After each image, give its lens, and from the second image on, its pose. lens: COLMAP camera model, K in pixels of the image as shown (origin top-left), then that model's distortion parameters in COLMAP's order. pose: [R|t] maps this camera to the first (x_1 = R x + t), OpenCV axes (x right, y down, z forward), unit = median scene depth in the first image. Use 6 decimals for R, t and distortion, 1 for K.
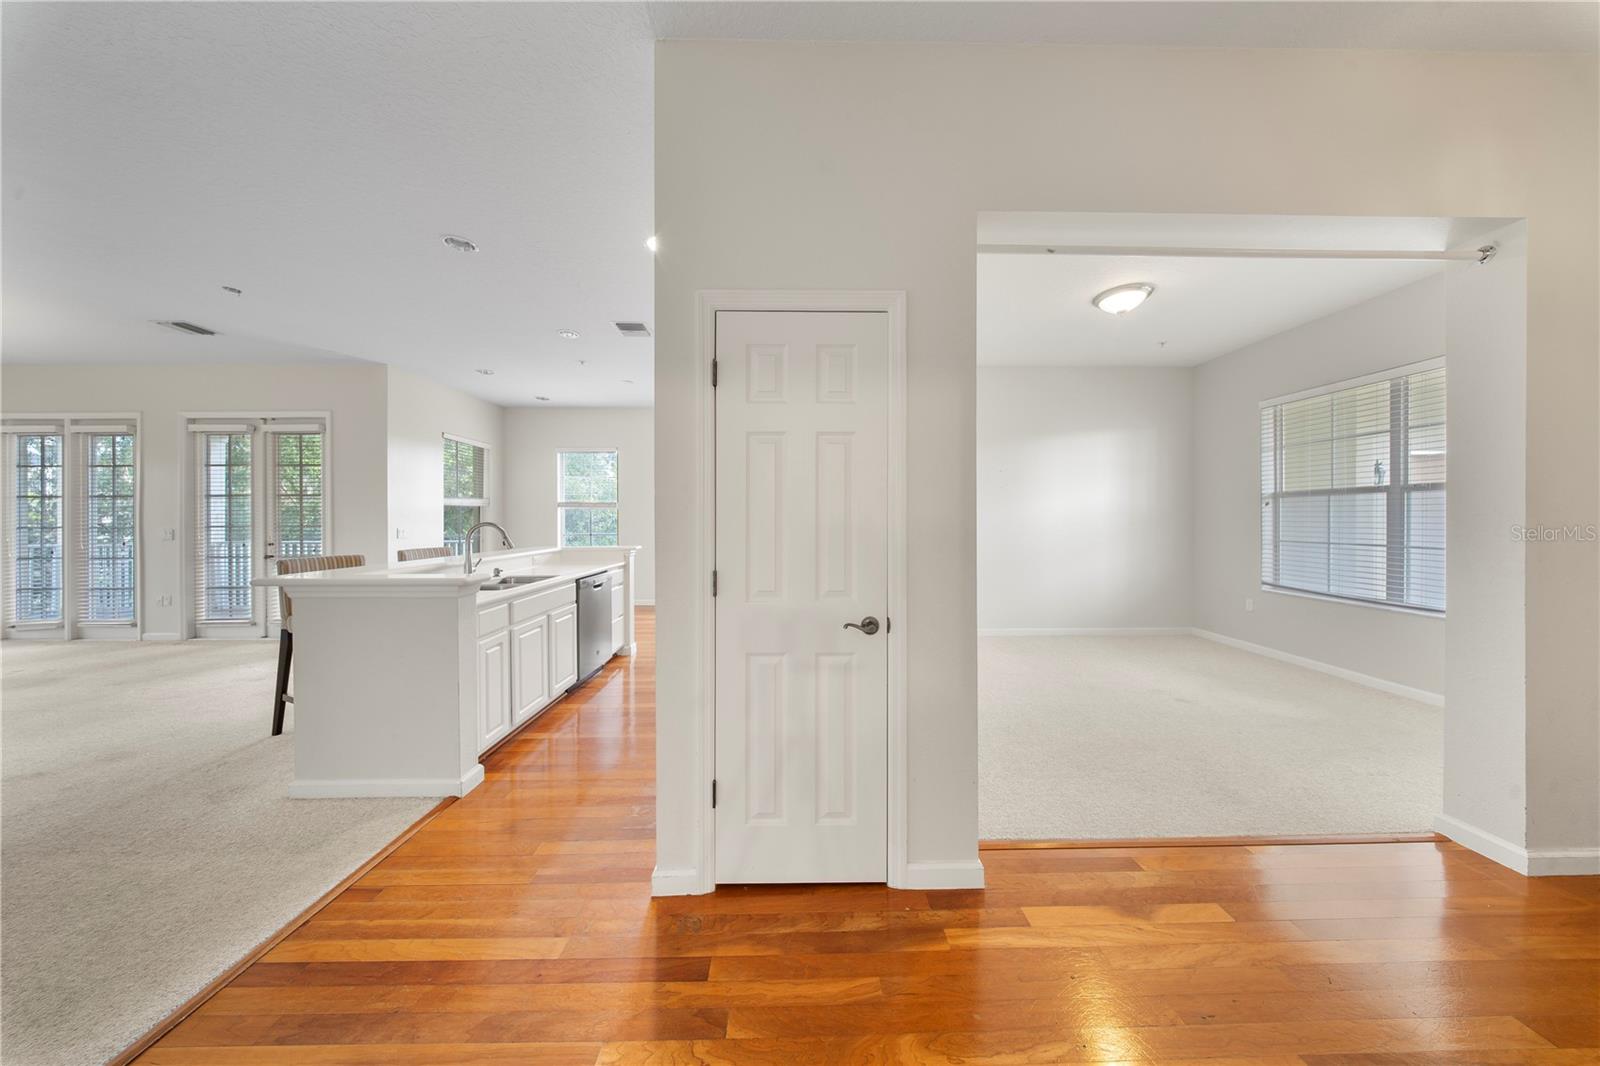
lens RADIAL K [[472.9, 0, 799.6], [0, 472.9, 521.4], [0, 0, 1]] dist [-0.007959, -0.000102]
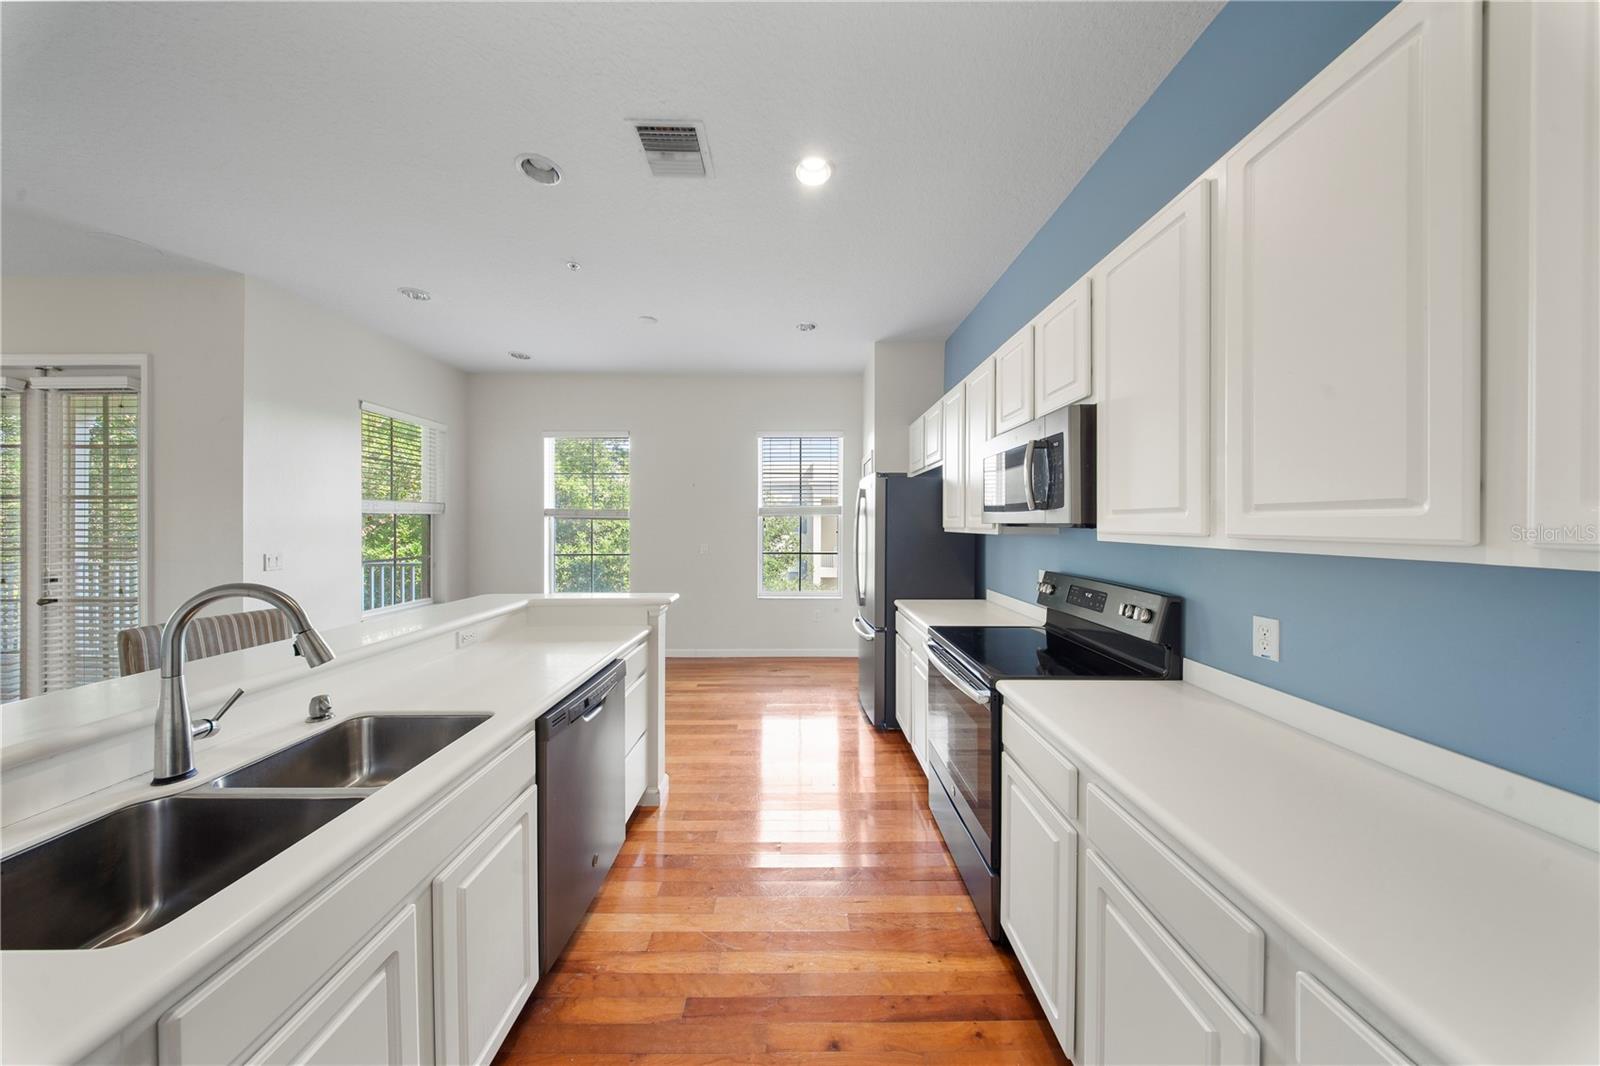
lens RADIAL K [[472.9, 0, 799.6], [0, 472.9, 521.4], [0, 0, 1]] dist [-0.007959, -0.000102]
pose [[0.999943, 0.005245, -0.009350, -0.197887], [-0.005326, 0.999948, -0.008736, -0.027801], [0.009304, 0.008786, 0.999918, 0.474601]]
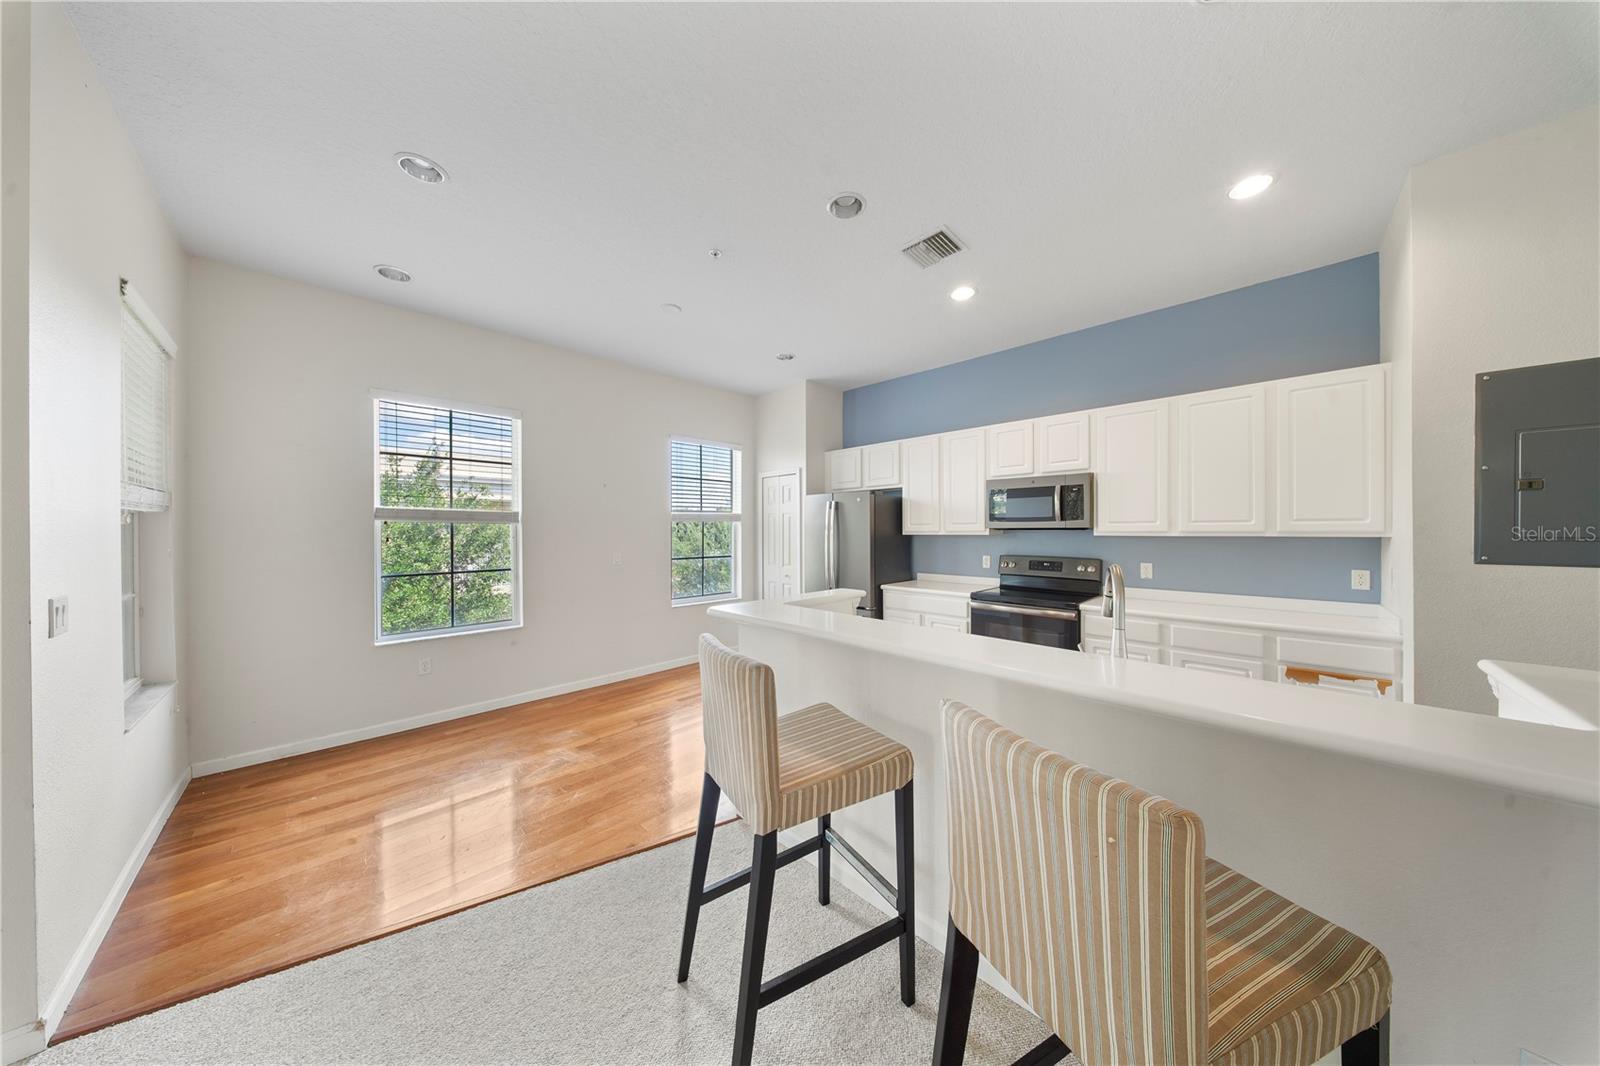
lens RADIAL K [[476.2, 0, 798.7], [0, 476.2, 531.5], [0, 0, 1]] dist [-0.000079, -0.000050]
pose [[0.715710, 0.000261, 0.698398, -0.848121], [0.004373, 0.999979, -0.004856, -0.022759], [-0.698384, 0.006530, 0.715693, 0.604419]]
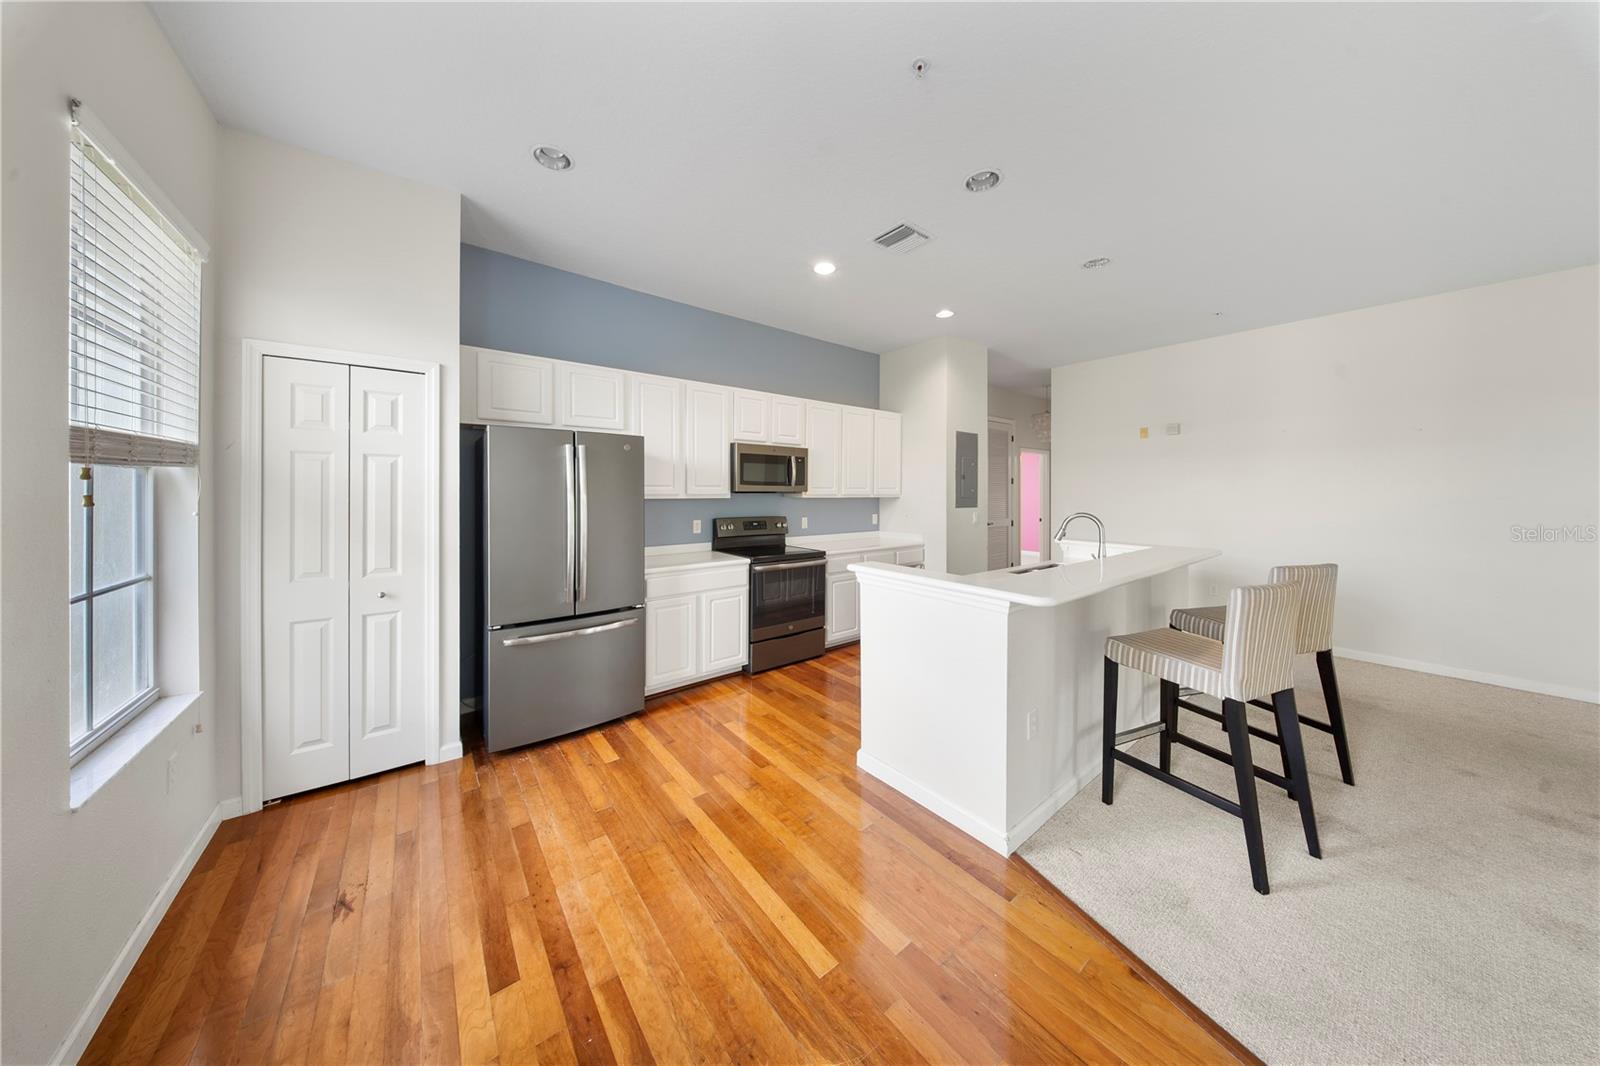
lens RADIAL K [[483.9, 0, 796.9], [0, 483.9, 494.8], [0, 0, 1]] dist [-0.000654, -0.000067]
pose [[-0.607856, -0.006291, 0.794023, -0.753186], [0.002127, 0.999952, 0.009551, -0.033293], [-0.794045, 0.007495, -0.607813, 1.421564]]
